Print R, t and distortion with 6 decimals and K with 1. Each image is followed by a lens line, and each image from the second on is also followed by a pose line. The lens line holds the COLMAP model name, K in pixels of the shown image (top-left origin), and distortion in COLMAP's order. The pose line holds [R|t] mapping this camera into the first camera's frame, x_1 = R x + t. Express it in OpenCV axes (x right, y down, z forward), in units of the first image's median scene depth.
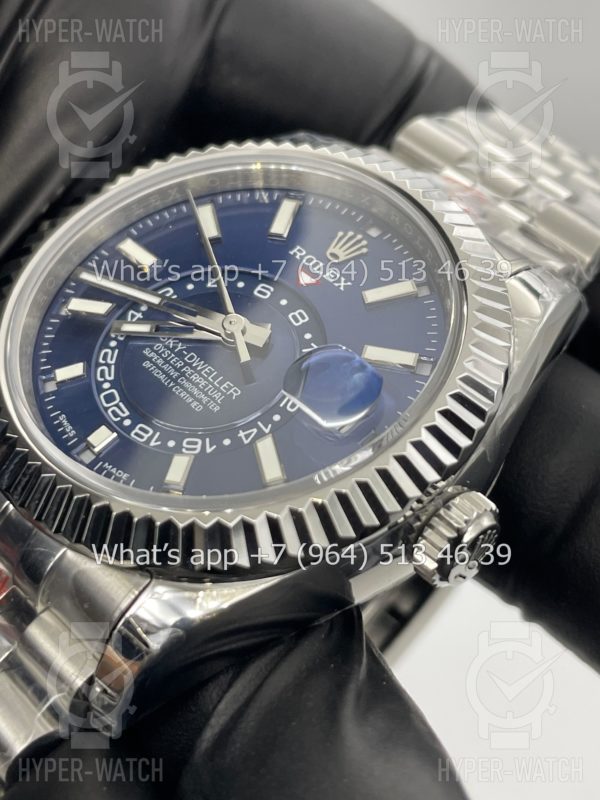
lens RADIAL K [[1265.5, 0, 300.0], [0, 1265.5, 400.0], [0, 0, 1]] dist [0.108751, -0.086868]
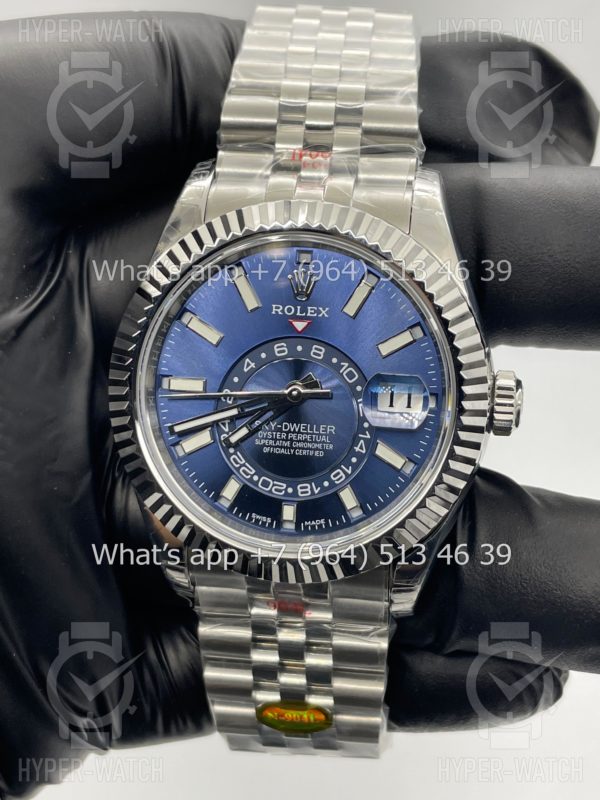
lens RADIAL K [[1265.5, 0, 300.0], [0, 1265.5, 400.0], [0, 0, 1]] dist [0.108751, -0.086868]
pose [[0.727866, -0.685408, -0.020665, -0.023580], [0.578635, 0.597748, 0.554868, -0.850952], [-0.367959, -0.415827, 0.831682, -0.197626]]
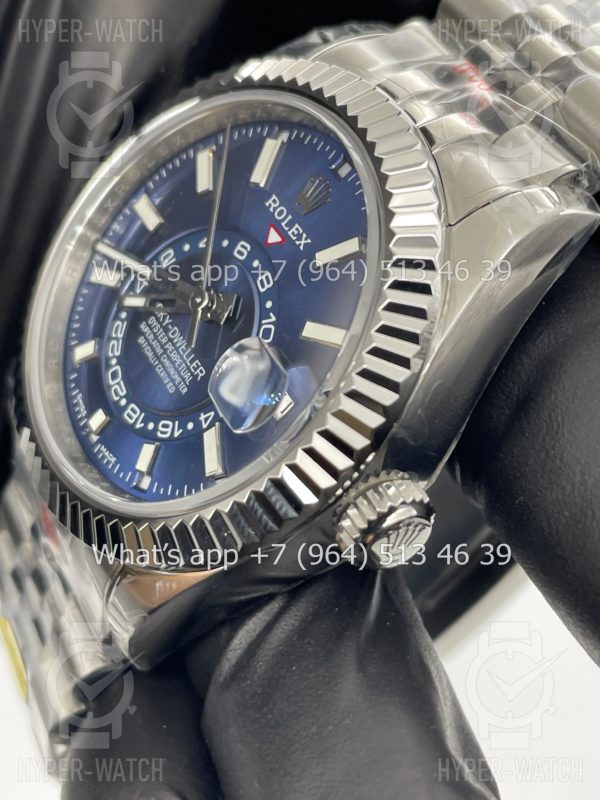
lens RADIAL K [[1265.5, 0, 300.0], [0, 1265.5, 400.0], [0, 0, 1]] dist [0.108751, -0.086868]
pose [[0.873765, -0.022339, -0.485835, 0.516706], [0.175096, 0.946409, 0.271390, -0.248640], [0.453736, -0.322198, 0.830850, 0.159925]]
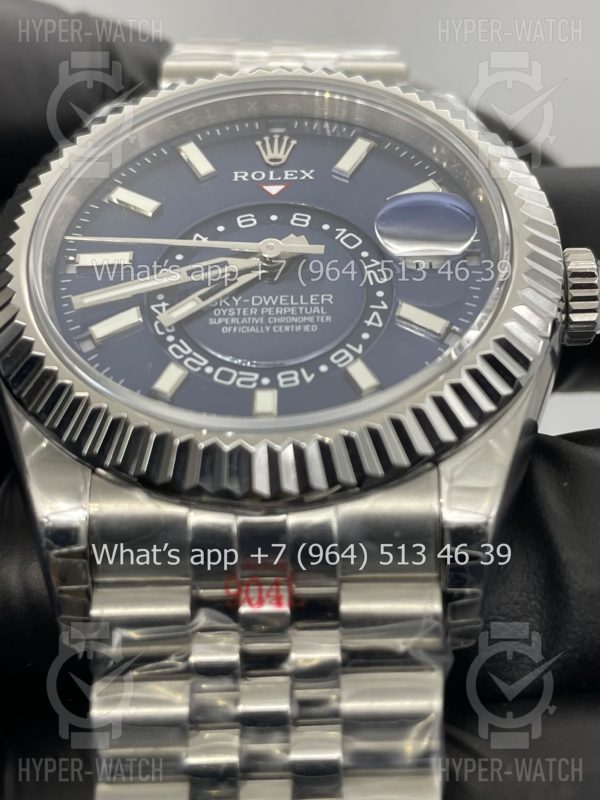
lens RADIAL K [[1265.5, 0, 300.0], [0, 1265.5, 400.0], [0, 0, 1]] dist [0.108751, -0.086868]
pose [[0.693765, -0.517234, 0.501158, -0.575831], [0.556458, 0.826727, 0.082928, -0.032641], [-0.457214, 0.221341, 0.861373, 0.195595]]
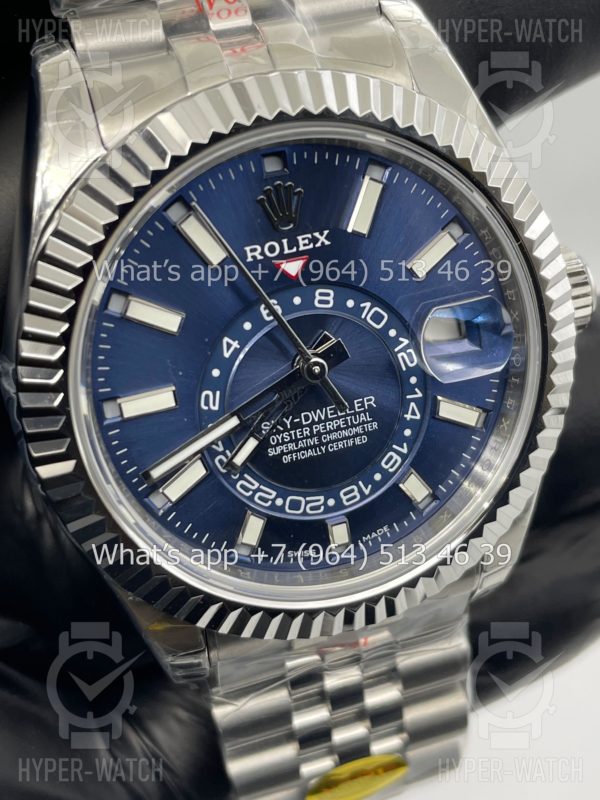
lens RADIAL K [[1265.5, 0, 300.0], [0, 1265.5, 400.0], [0, 0, 1]] dist [0.108751, -0.086868]
pose [[0.487573, -0.870117, 0.071903, -0.147412], [0.453707, 0.322874, 0.830604, -0.854388], [-0.745937, -0.372357, 0.552203, 0.474960]]
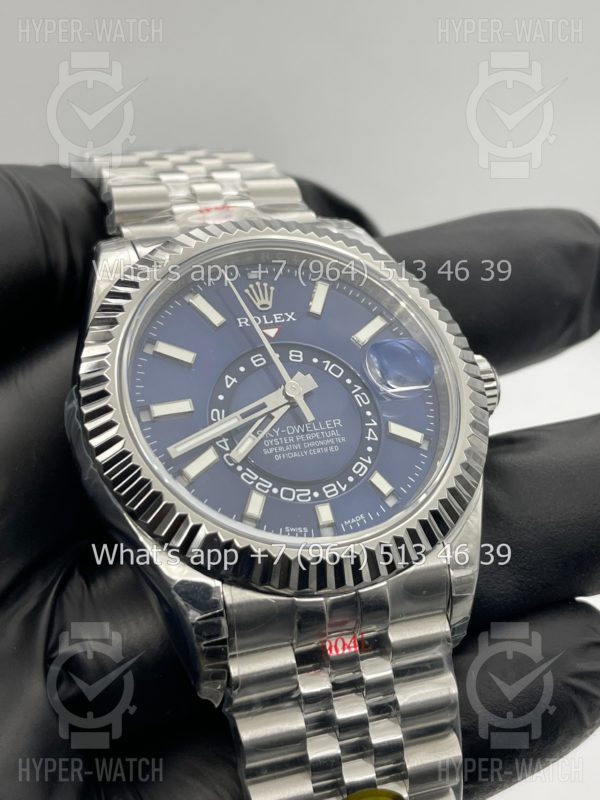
lens RADIAL K [[1250.6, 0, 300.0], [0, 1250.6, 400.0], [0, 0, 1]] dist [-0.143416, -0.010622]
pose [[0.421624, -0.667708, 0.613514, -0.857693], [0.527290, 0.730974, 0.433176, -0.613306], [-0.737698, 0.140863, 0.660272, 0.138755]]
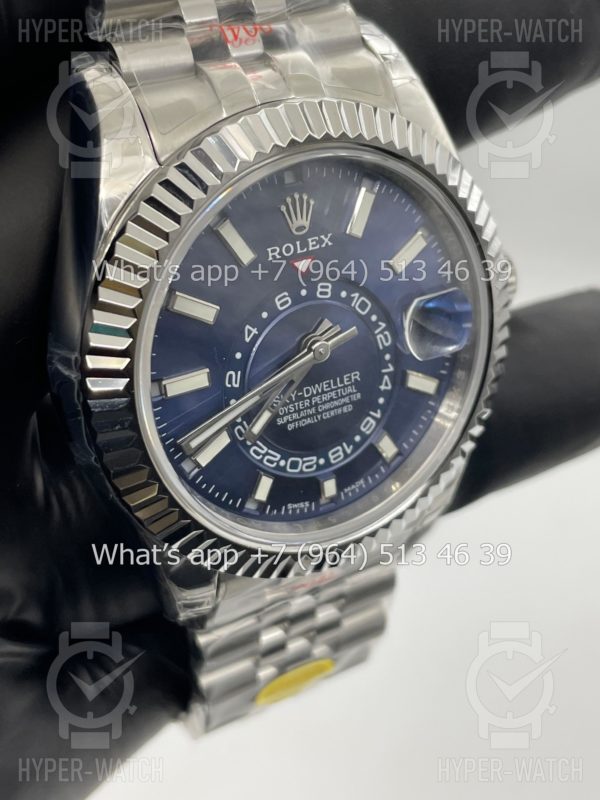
lens RADIAL K [[1265.5, 0, 300.0], [0, 1265.5, 400.0], [0, 0, 1]] dist [0.108751, -0.086868]
pose [[0.442869, -0.885167, 0.142641, -0.261133], [0.229984, 0.265924, 0.936158, -1.113998], [-0.866588, -0.381790, 0.321344, 0.639181]]
